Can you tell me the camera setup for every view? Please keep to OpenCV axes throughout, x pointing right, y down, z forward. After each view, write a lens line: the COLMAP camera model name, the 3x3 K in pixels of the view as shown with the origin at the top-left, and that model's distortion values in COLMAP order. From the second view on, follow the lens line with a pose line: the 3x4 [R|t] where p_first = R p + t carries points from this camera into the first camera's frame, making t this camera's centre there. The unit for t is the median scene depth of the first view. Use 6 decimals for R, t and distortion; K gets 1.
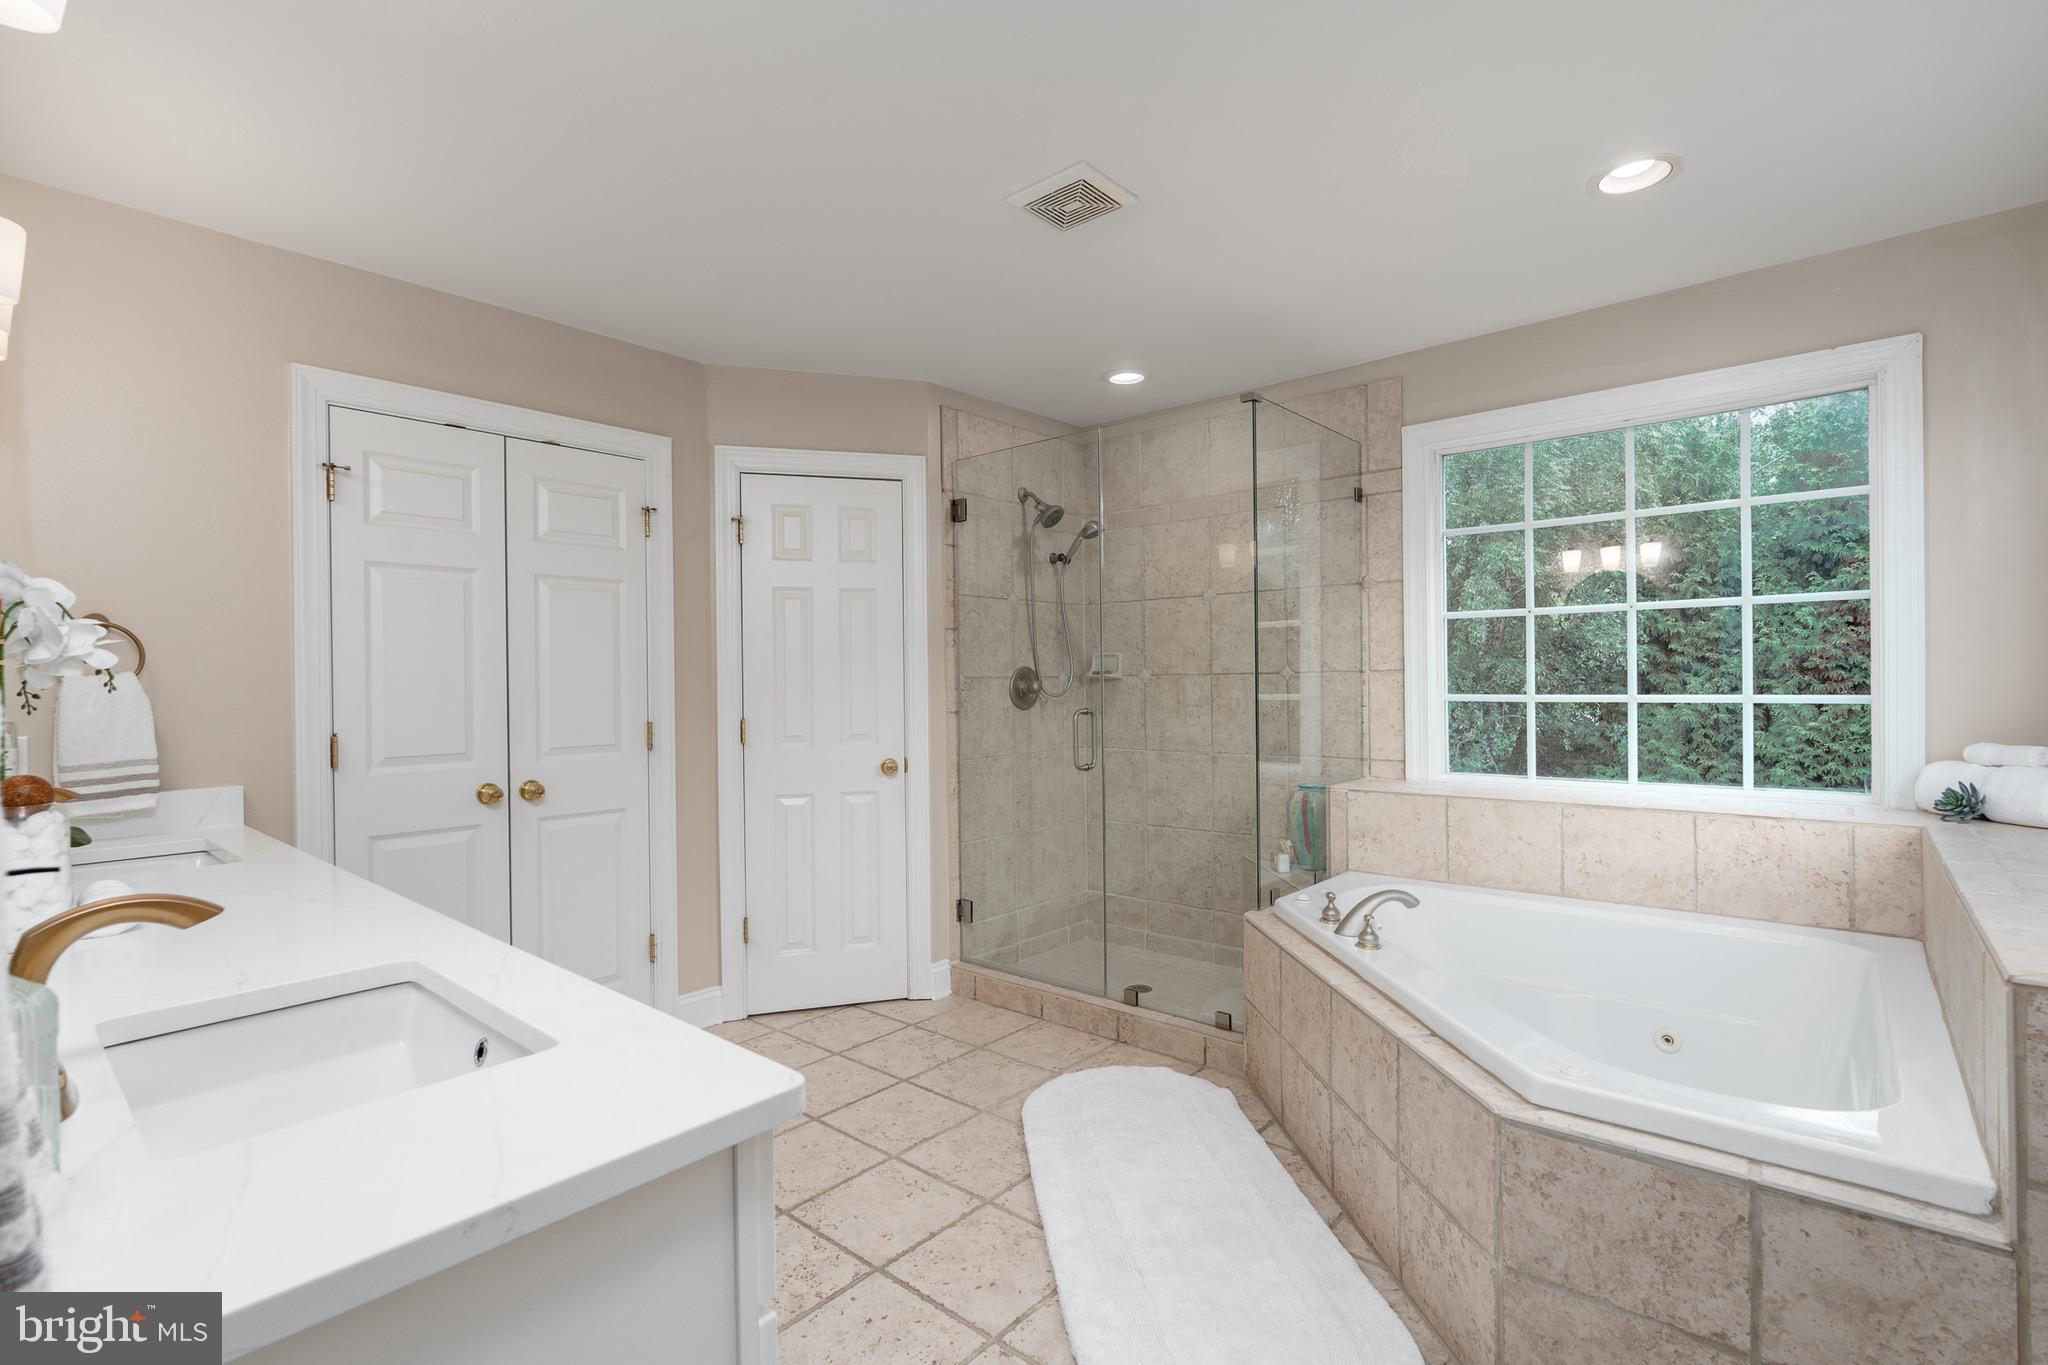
lens RADIAL K [[930.3, 0, 1028.8], [0, 930.3, 671.9], [0, 0, 1]] dist [0.001568, -0.006563]
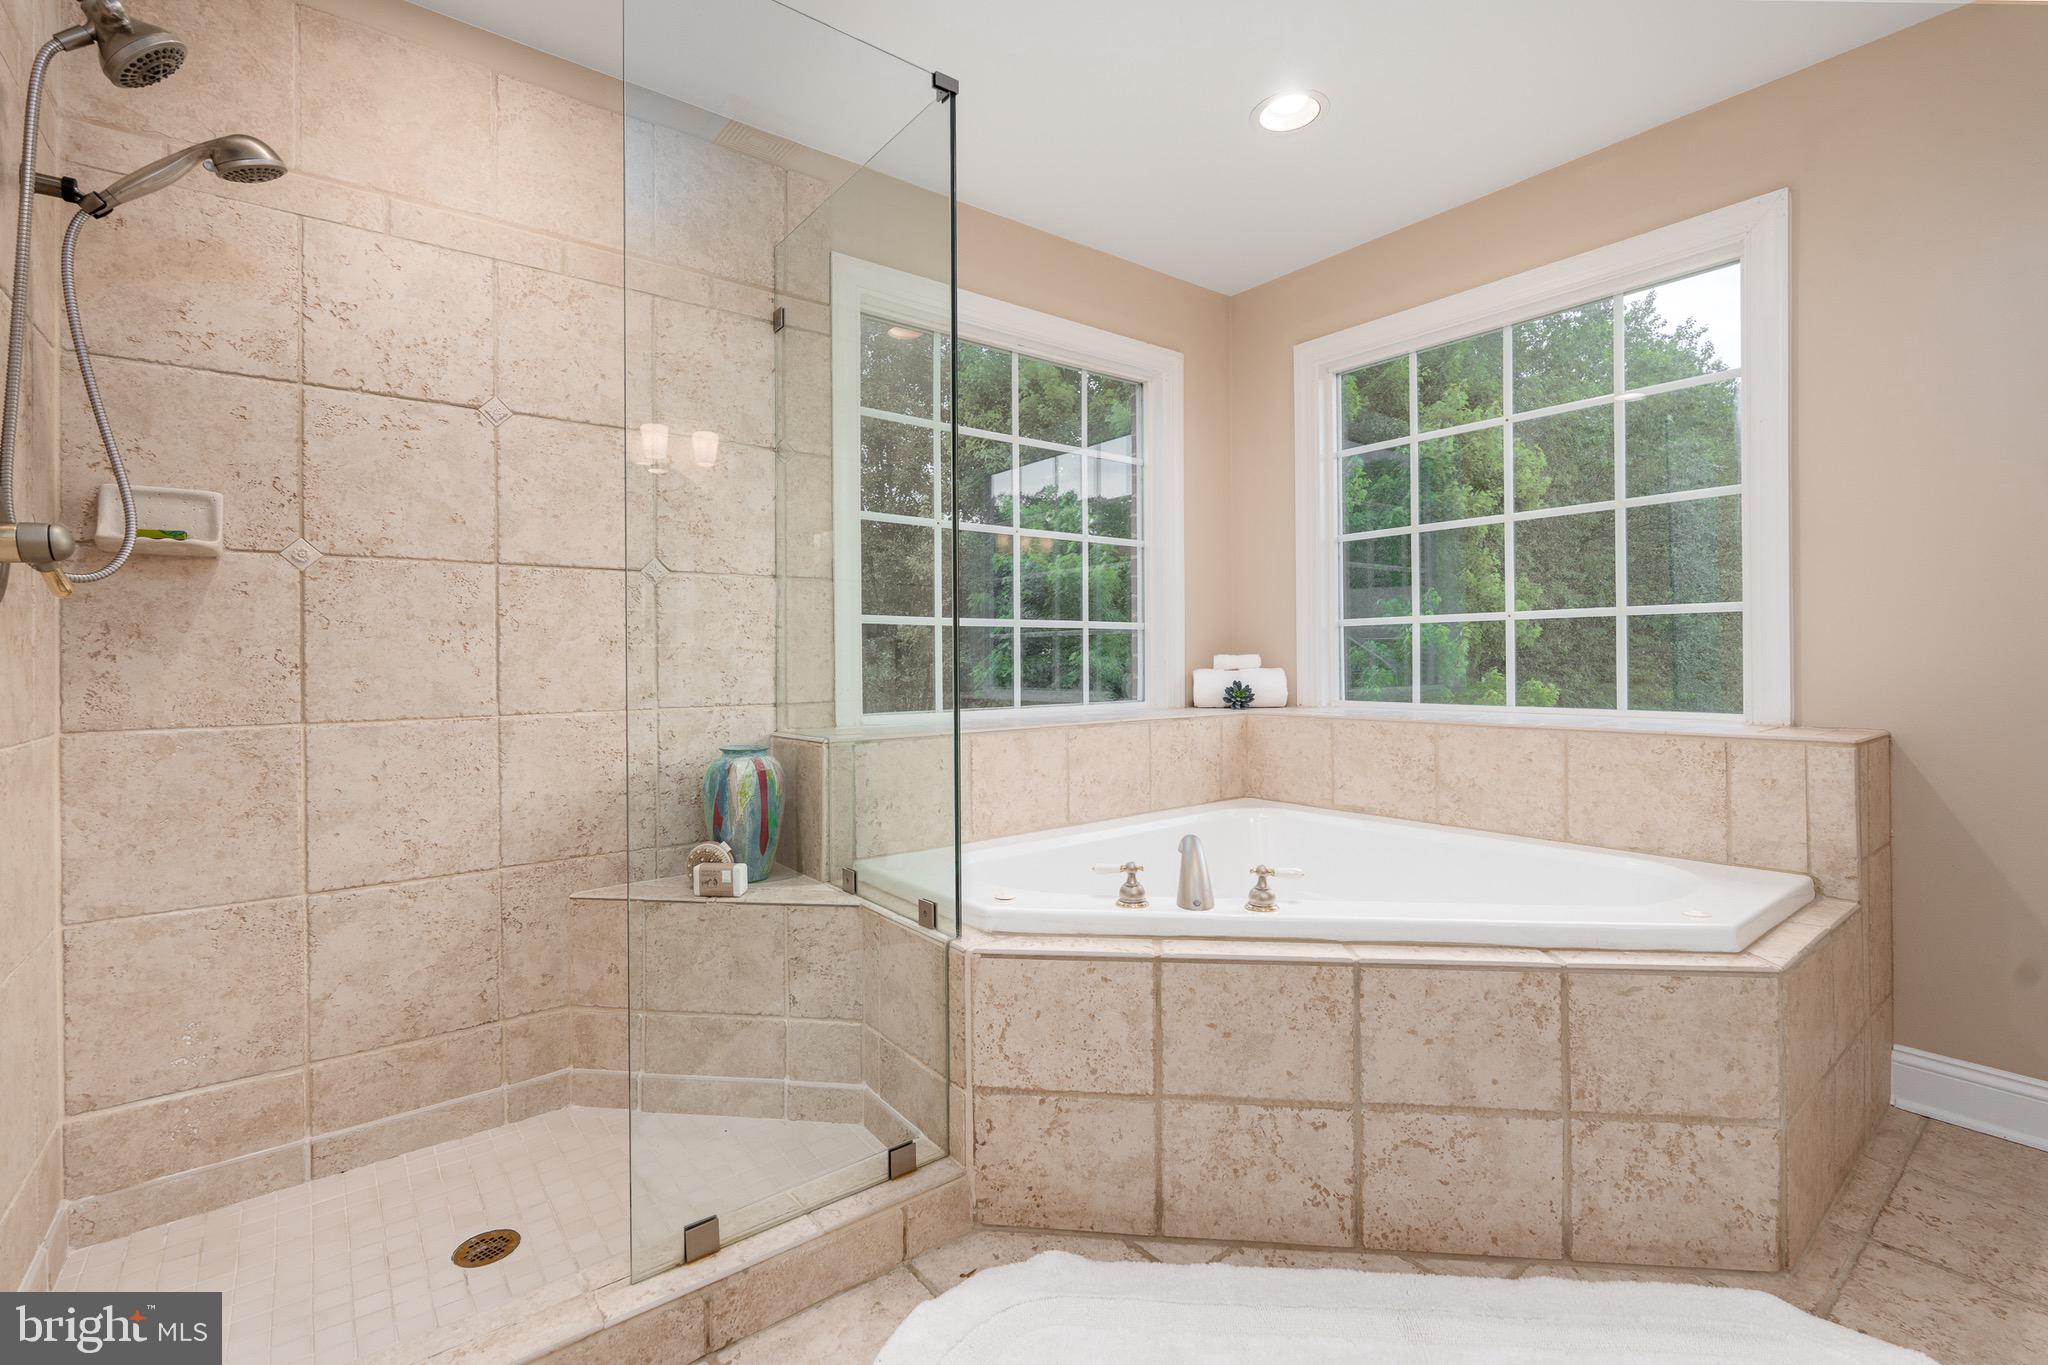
lens RADIAL K [[914.7, 0, 1008.8], [0, 914.7, 659.4], [0, 0, 1]] dist [-0.009593, 0.000403]
pose [[0.200619, 0.013076, 0.979582, -0.276544], [-0.002870, 0.999914, -0.012760, 0.070523], [-0.979665, -0.000251, 0.200640, 0.714350]]
